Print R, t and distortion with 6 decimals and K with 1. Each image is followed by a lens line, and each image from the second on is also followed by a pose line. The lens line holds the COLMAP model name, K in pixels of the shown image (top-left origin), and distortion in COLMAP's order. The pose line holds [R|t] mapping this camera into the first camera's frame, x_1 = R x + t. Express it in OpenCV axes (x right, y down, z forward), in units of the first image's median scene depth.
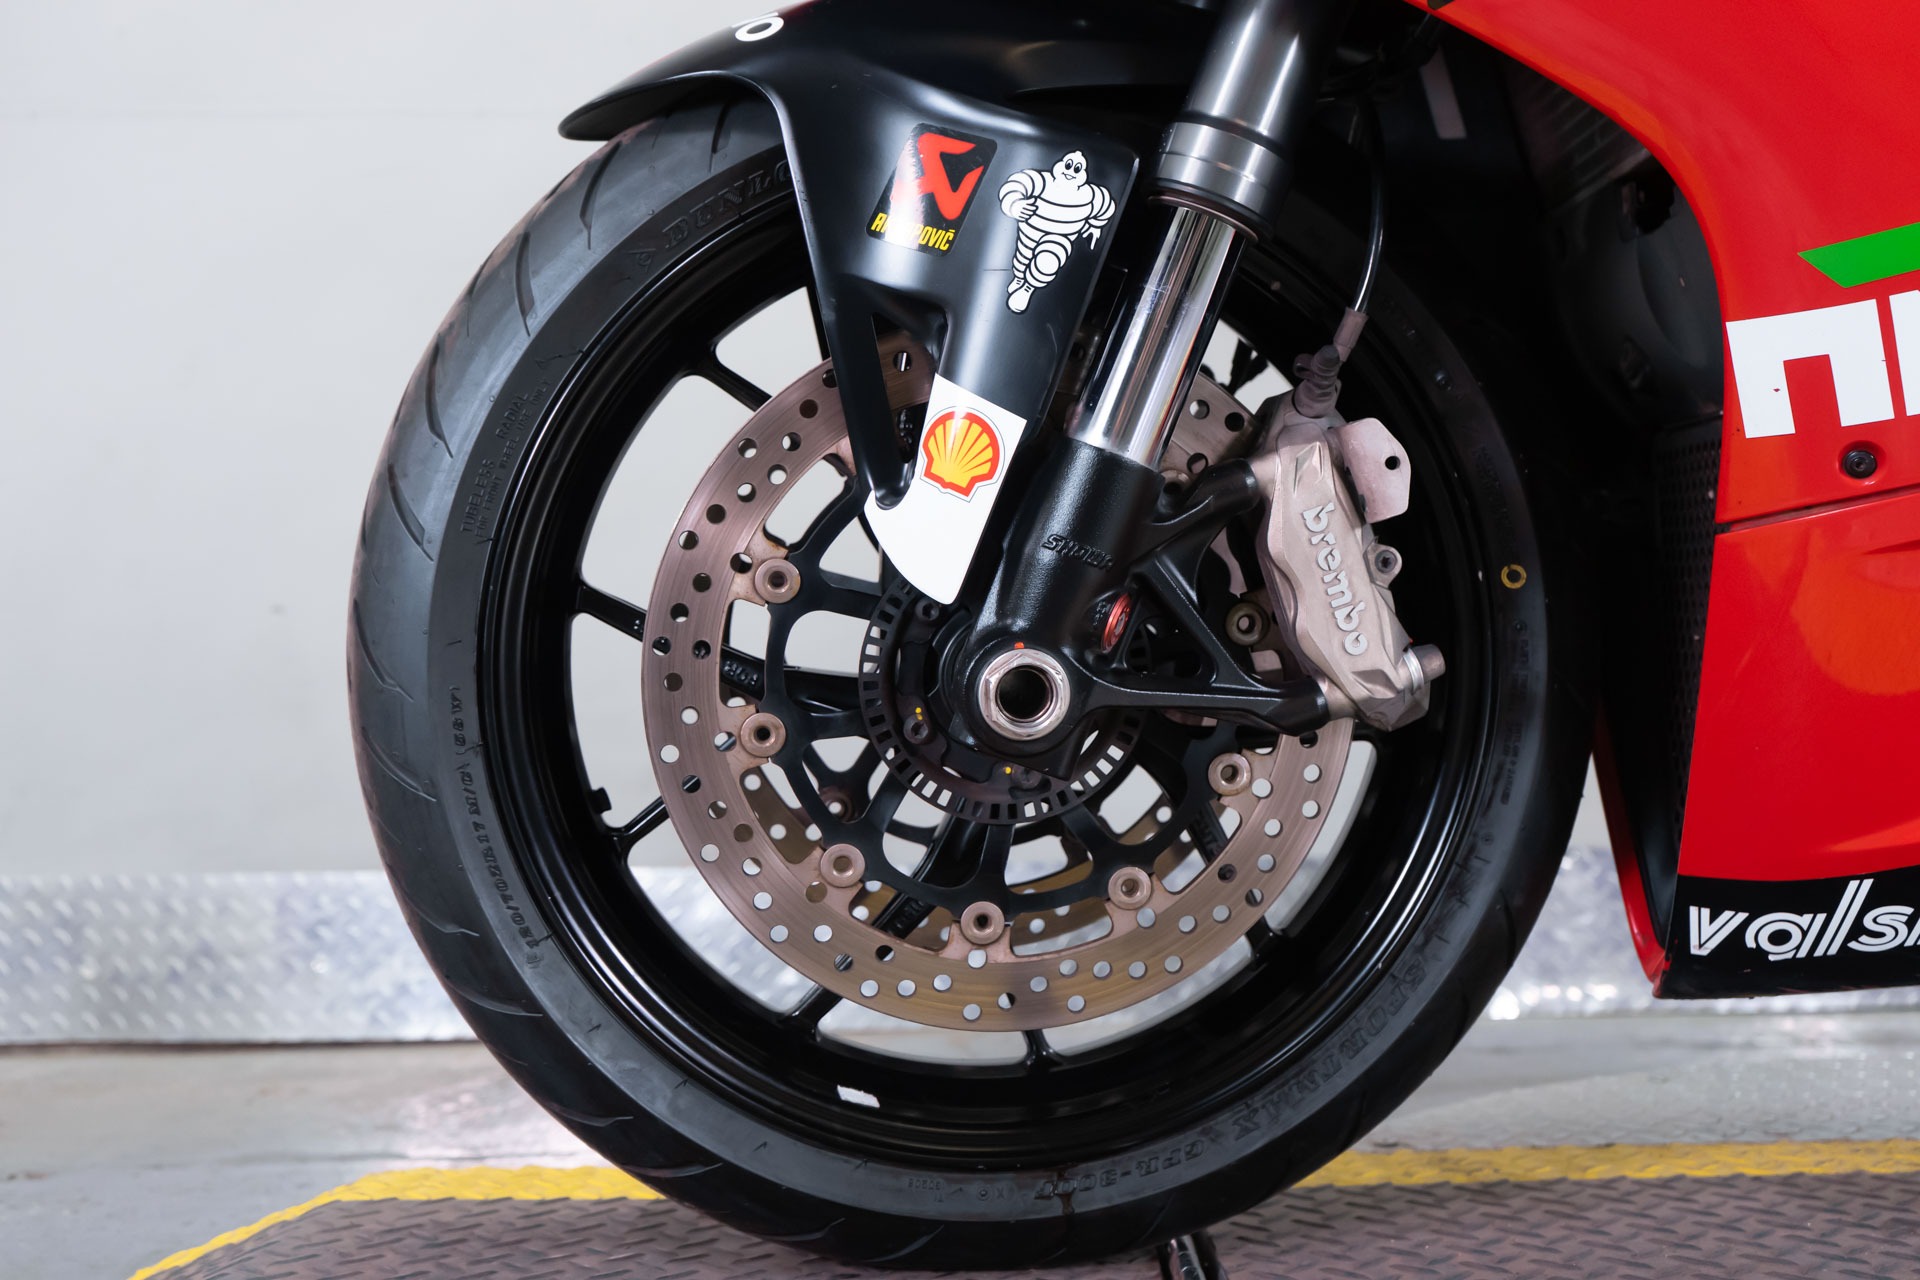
lens RADIAL K [[1843.8, 0, 941.4], [0, 1843.8, 665.9], [0, 0, 1]] dist [-0.005135, 0.000000]
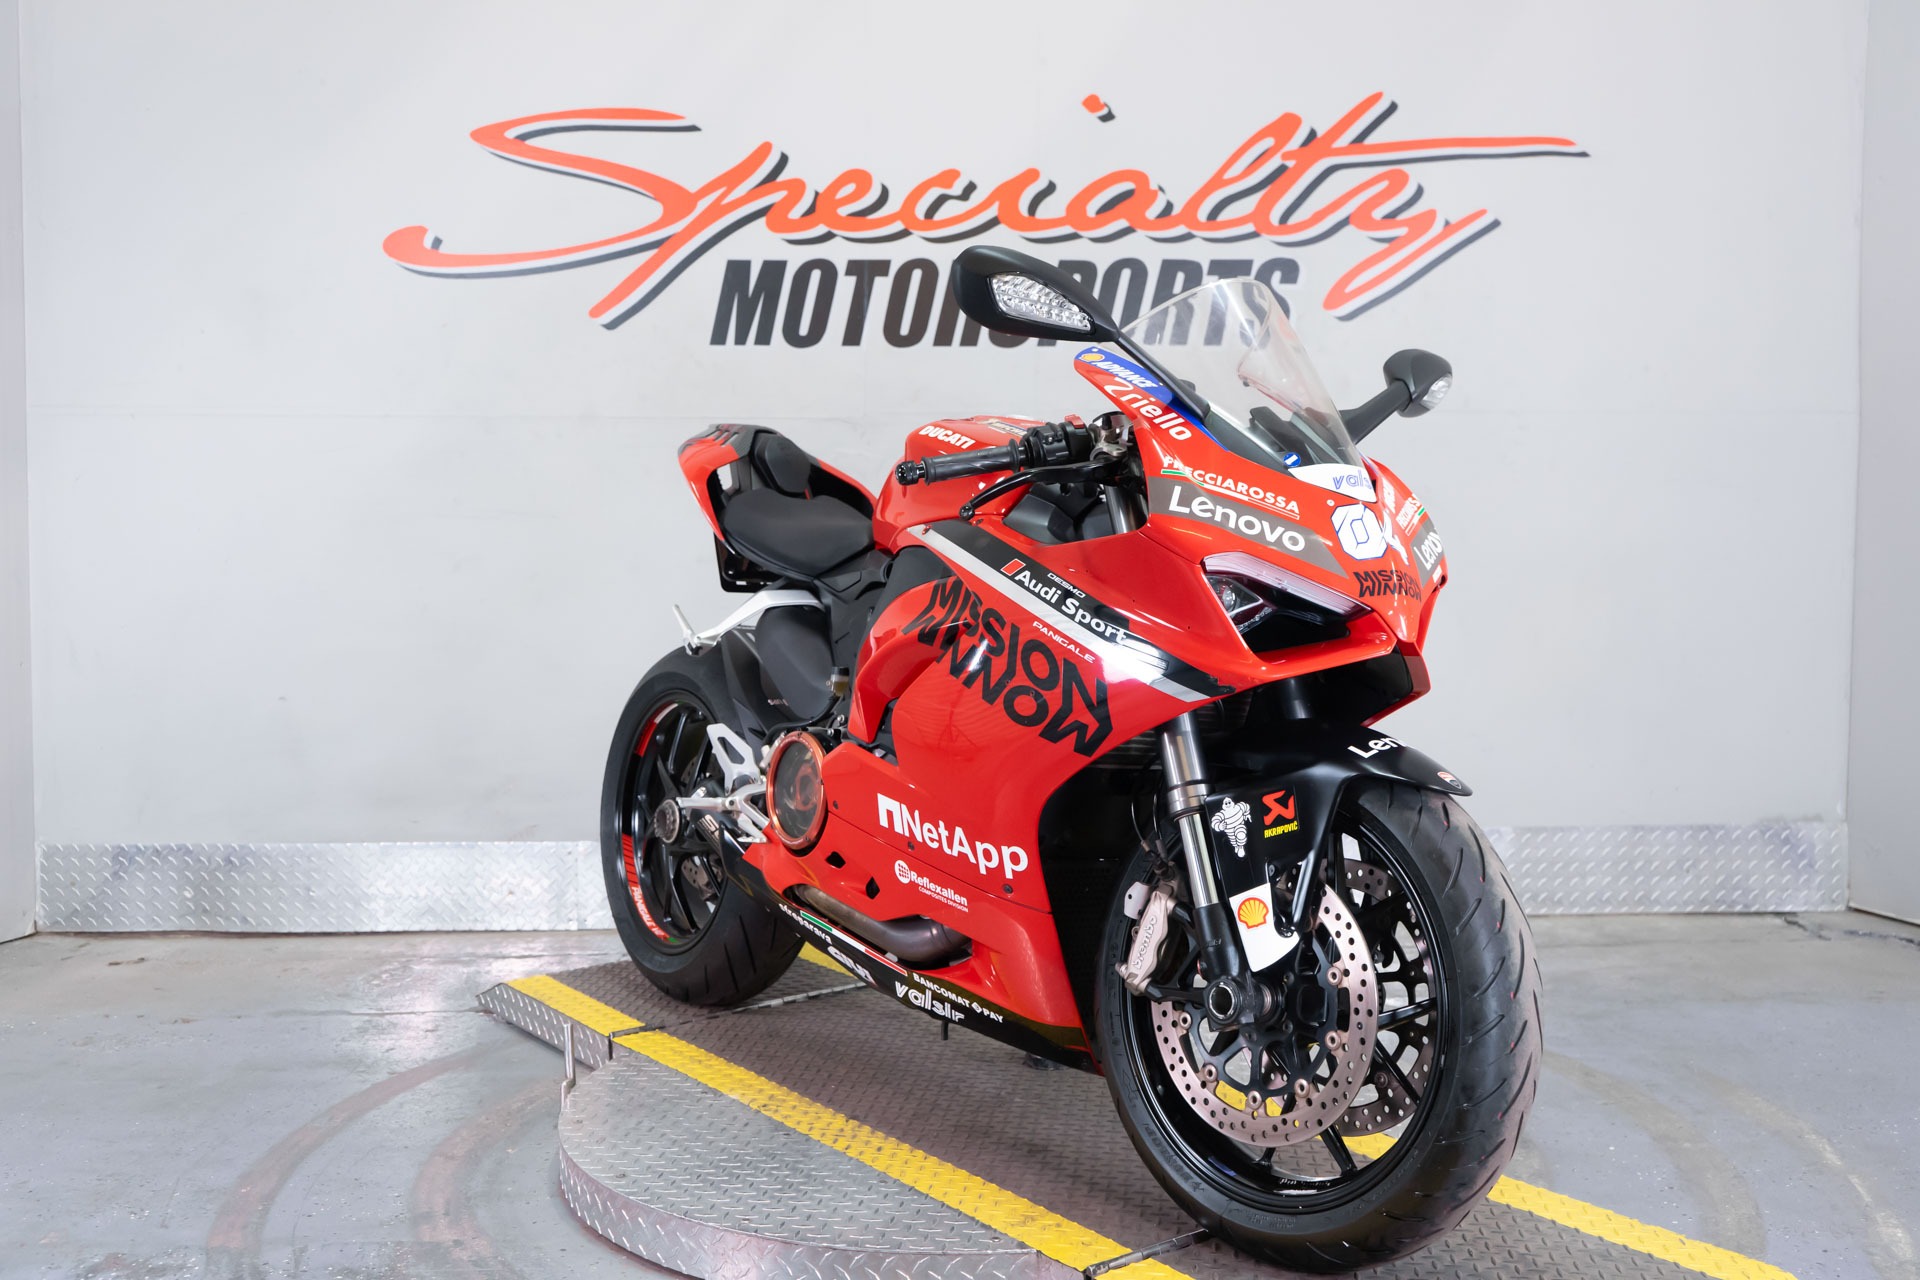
lens RADIAL K [[1843.8, 0, 966.3], [0, 1843.8, 638.9], [0, 0, 1]] dist [-0.005135, 0.000000]
pose [[0.999936, 0.005169, 0.010106, 0.808975], [-0.006434, 0.991563, 0.129469, -0.896386], [-0.009352, -0.129525, 0.991532, -2.188448]]
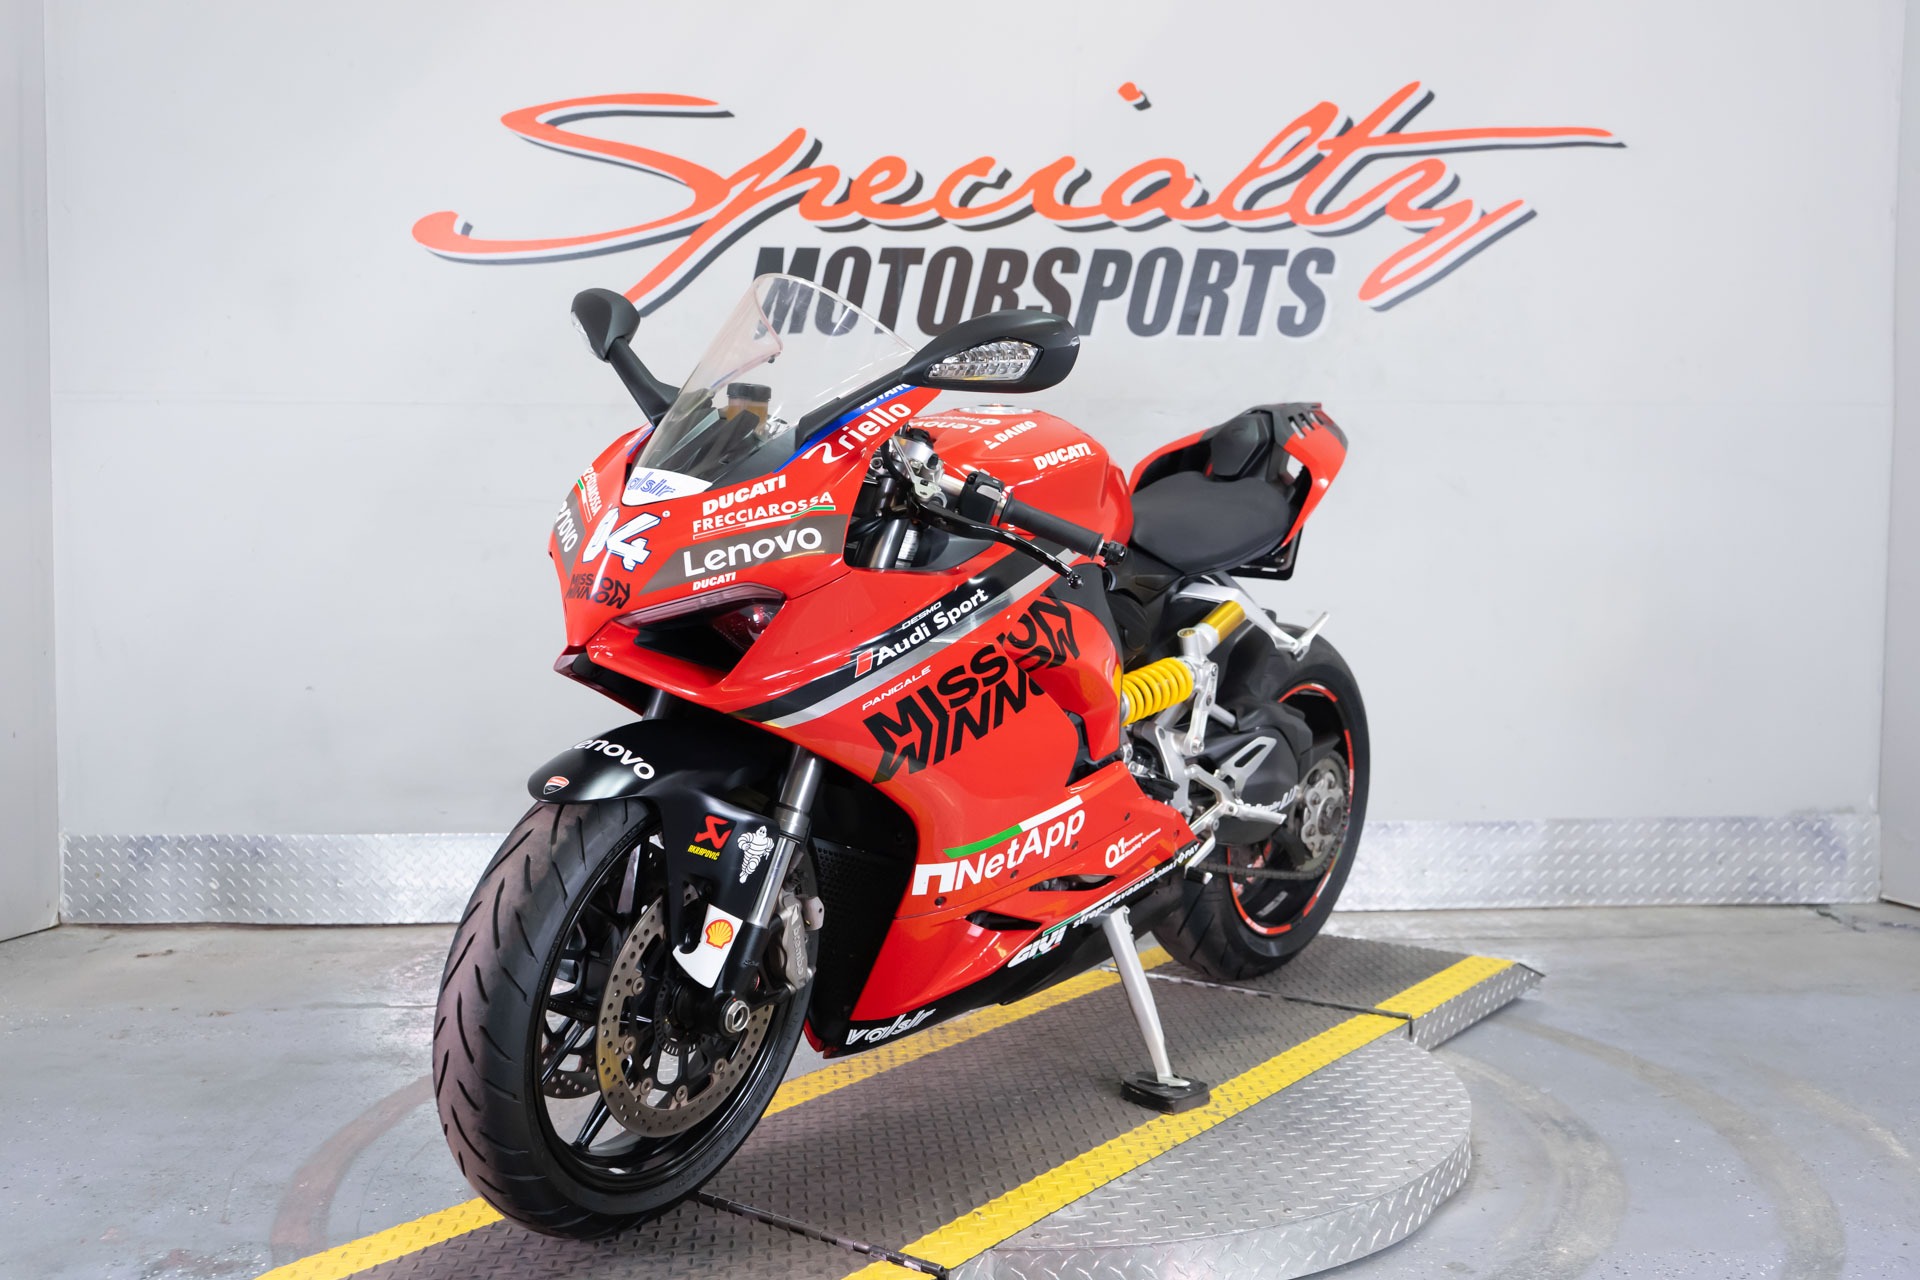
lens RADIAL K [[1843.8, 0, 972.7], [0, 1843.8, 633.4], [0, 0, 1]] dist [-0.005135, 0.000000]
pose [[0.999755, 0.007021, 0.020981, 0.682727], [-0.009713, 0.991319, 0.131116, -0.889723], [-0.019878, -0.131288, 0.991145, -2.161999]]
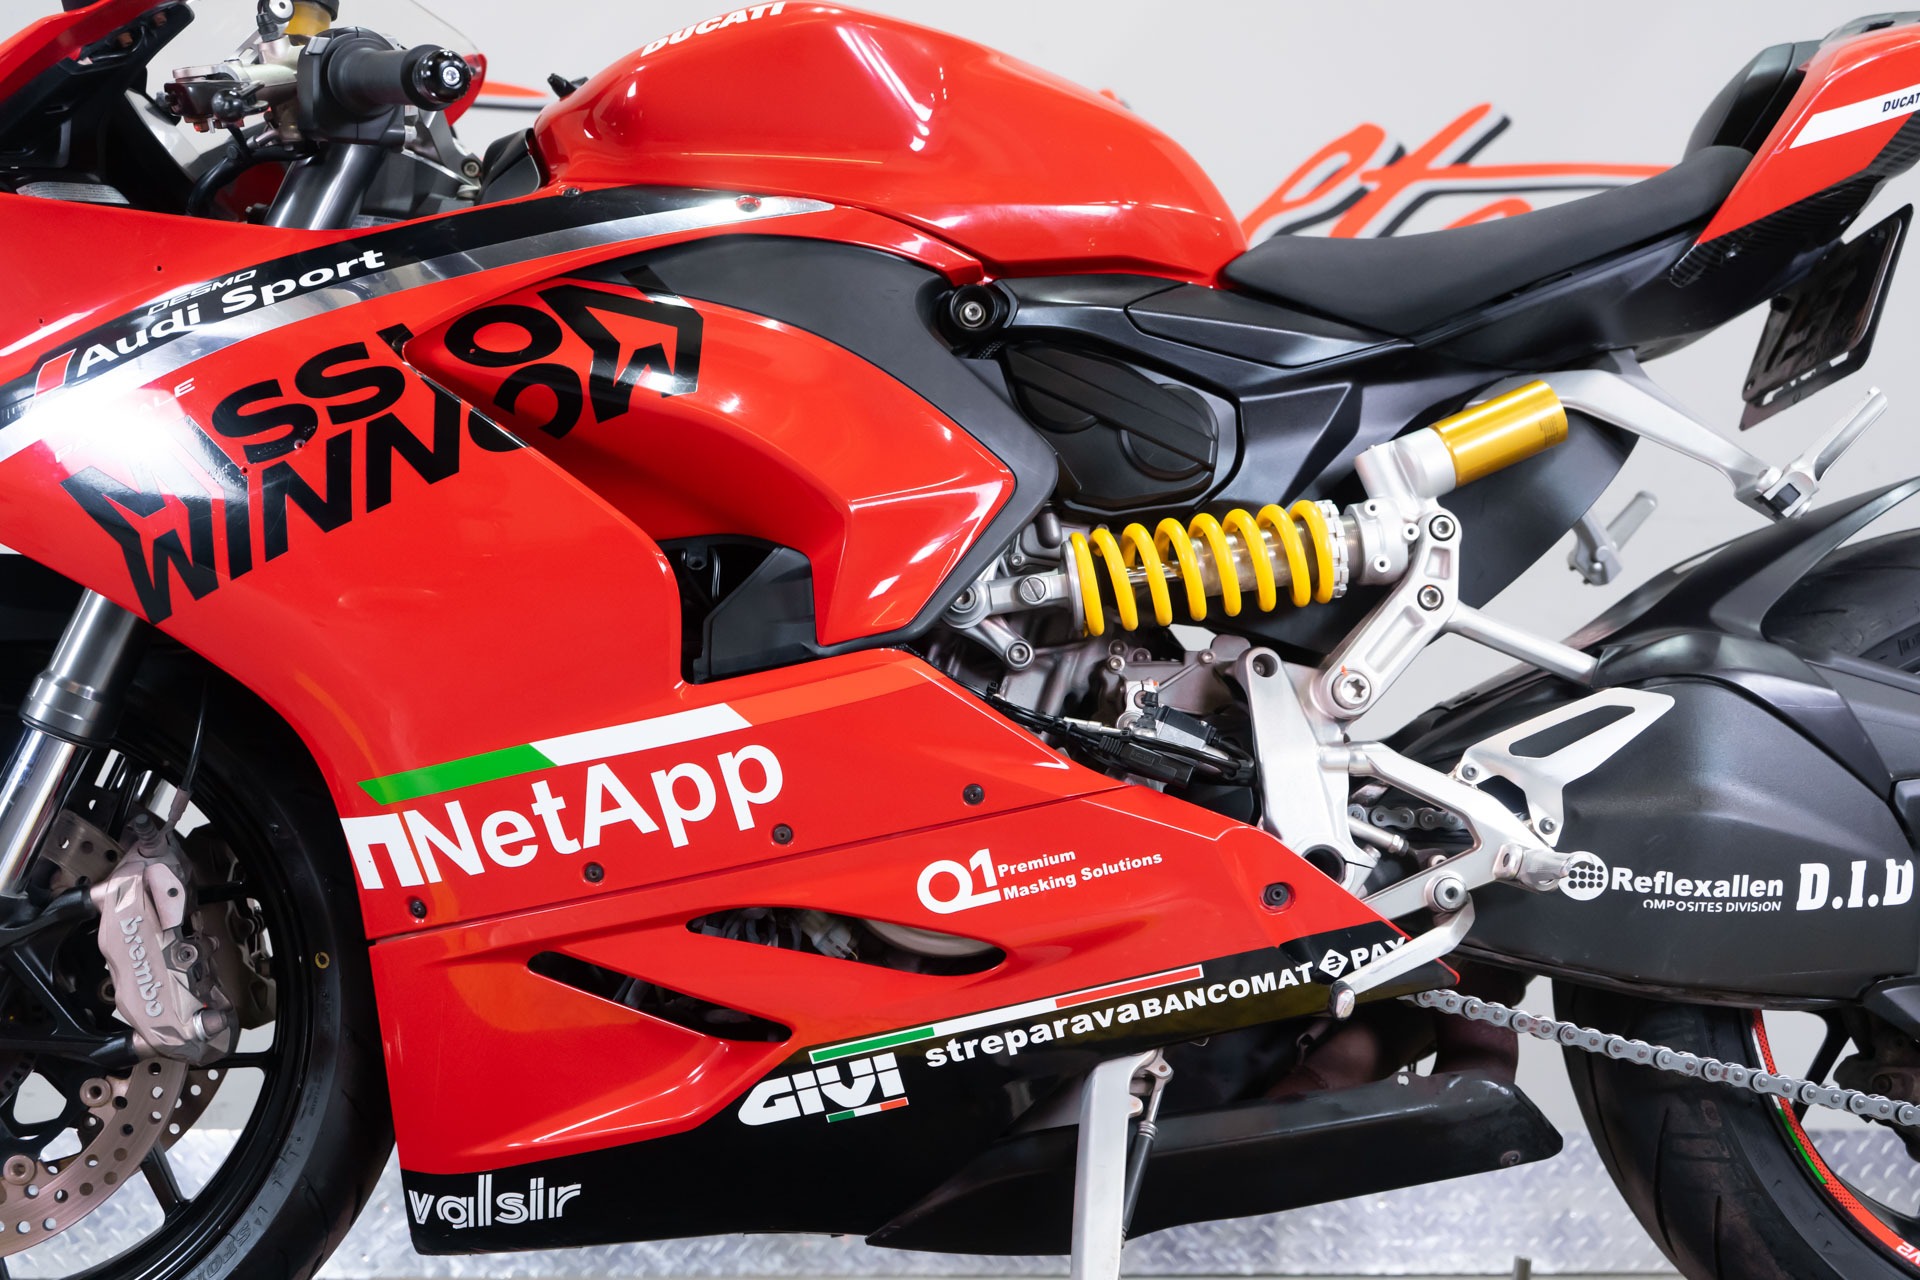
lens RADIAL K [[1843.8, 0, 986.3], [0, 1843.8, 639.8], [0, 0, 1]] dist [-0.005135, 0.000000]
pose [[0.996836, 0.038654, 0.069458, 0.744836], [-0.028373, 0.989265, -0.143349, -0.107965], [-0.074254, 0.140925, 0.987232, -0.559747]]
